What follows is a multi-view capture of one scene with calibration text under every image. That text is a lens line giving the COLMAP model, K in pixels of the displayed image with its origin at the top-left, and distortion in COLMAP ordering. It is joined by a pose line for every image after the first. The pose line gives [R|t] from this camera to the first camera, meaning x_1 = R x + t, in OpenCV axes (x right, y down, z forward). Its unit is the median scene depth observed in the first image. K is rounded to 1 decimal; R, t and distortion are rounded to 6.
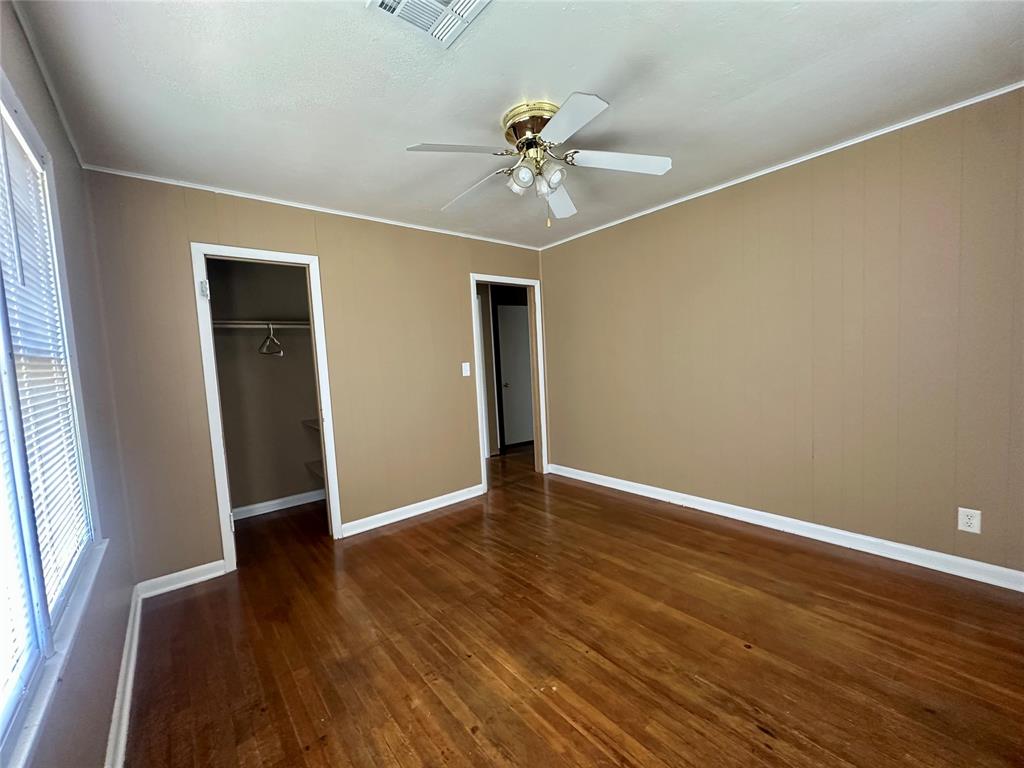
lens RADIAL K [[406.3, 0, 511.5], [0, 406.3, 383.5], [0, 0, 1]] dist [-0.003973, 0.000721]
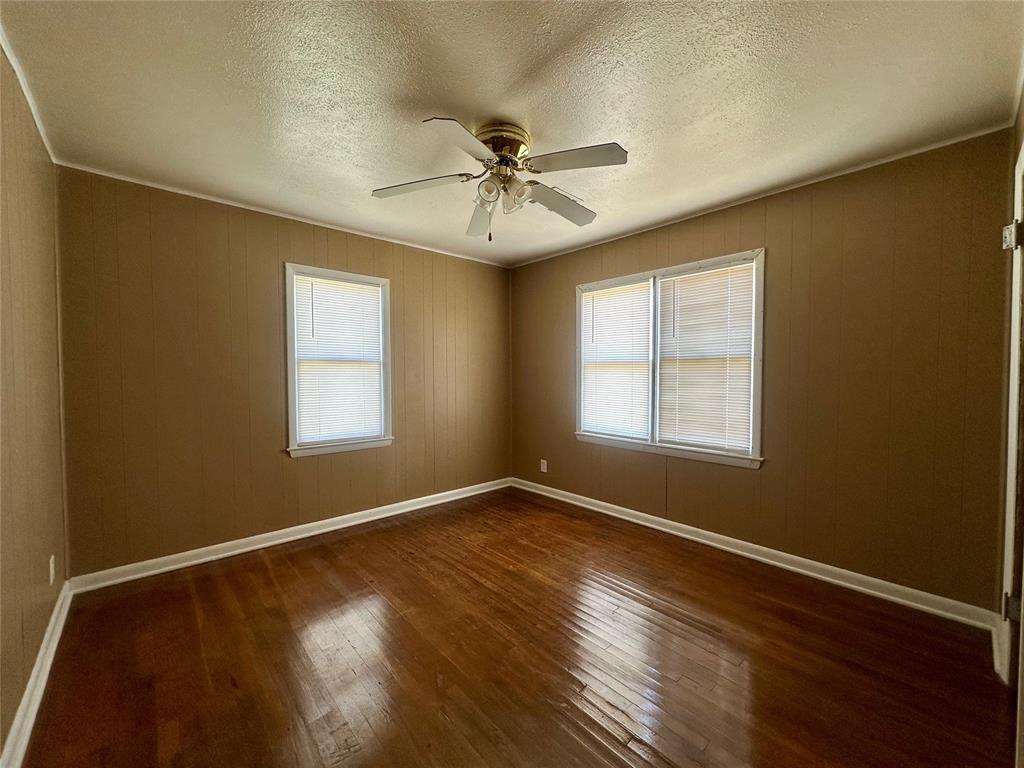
lens RADIAL K [[406.3, 0, 512.1], [0, 406.3, 383.9], [0, 0, 1]] dist [-0.003973, 0.000721]
pose [[-0.997995, 0.055444, -0.030518, 0.104814], [0.051985, 0.993180, 0.104365, -0.161103], [0.036096, 0.102569, -0.994071, 2.431566]]
